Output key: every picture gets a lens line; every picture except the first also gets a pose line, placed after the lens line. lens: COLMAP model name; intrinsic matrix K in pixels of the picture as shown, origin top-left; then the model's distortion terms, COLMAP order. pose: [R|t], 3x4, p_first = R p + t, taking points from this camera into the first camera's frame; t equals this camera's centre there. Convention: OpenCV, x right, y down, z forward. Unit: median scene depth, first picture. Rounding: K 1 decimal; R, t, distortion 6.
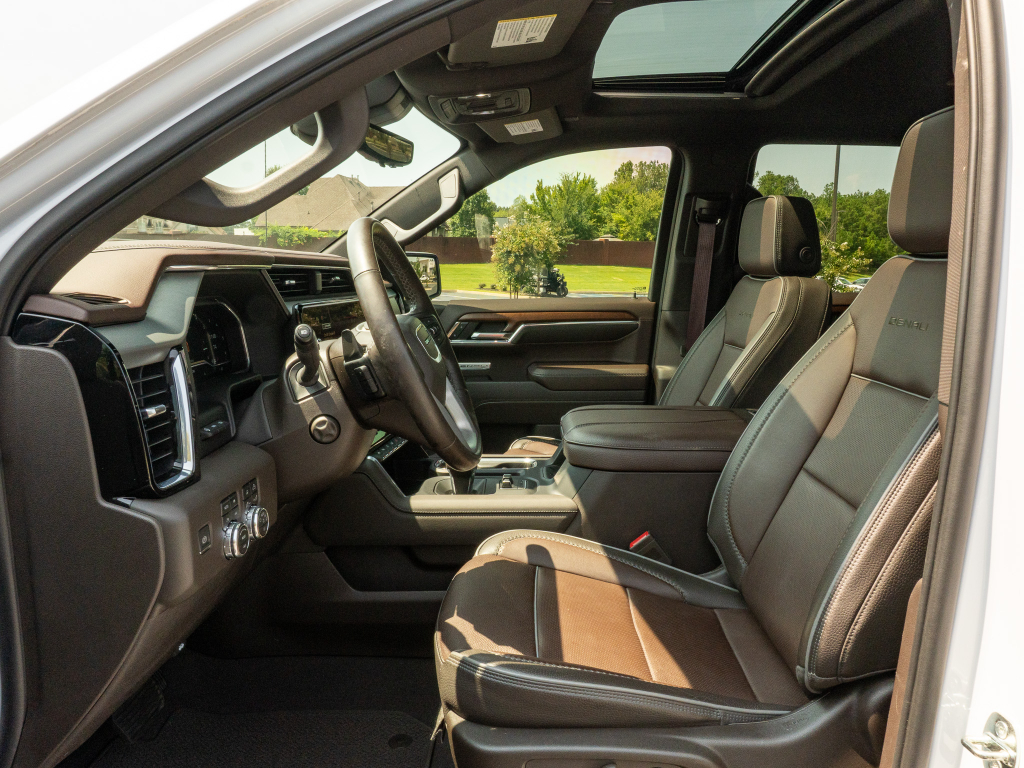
lens RADIAL K [[771.4, 0, 490.9], [0, 771.4, 388.4], [0, 0, 1]] dist [-0.008518, -0.005249]
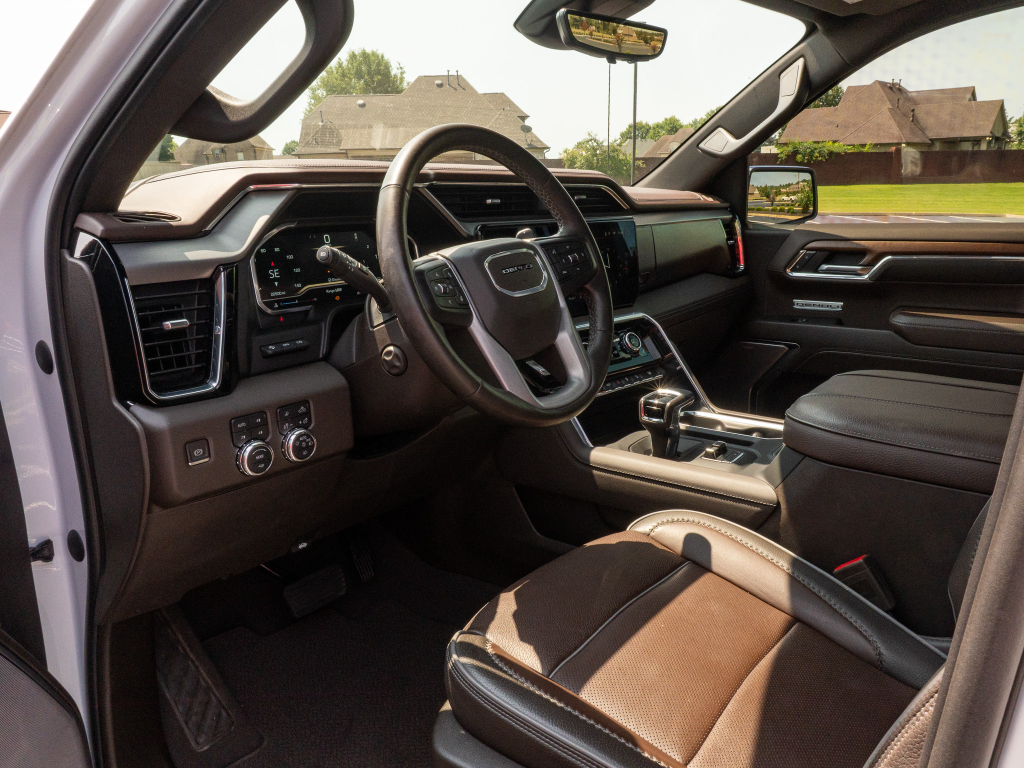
lens RADIAL K [[771.4, 0, 504.4], [0, 771.4, 382.0], [0, 0, 1]] dist [-0.008518, -0.005249]
pose [[0.809284, 0.131701, -0.572463, 0.303876], [-0.078557, 0.990054, 0.116715, -0.028596], [0.582141, -0.049485, 0.811581, 0.223126]]
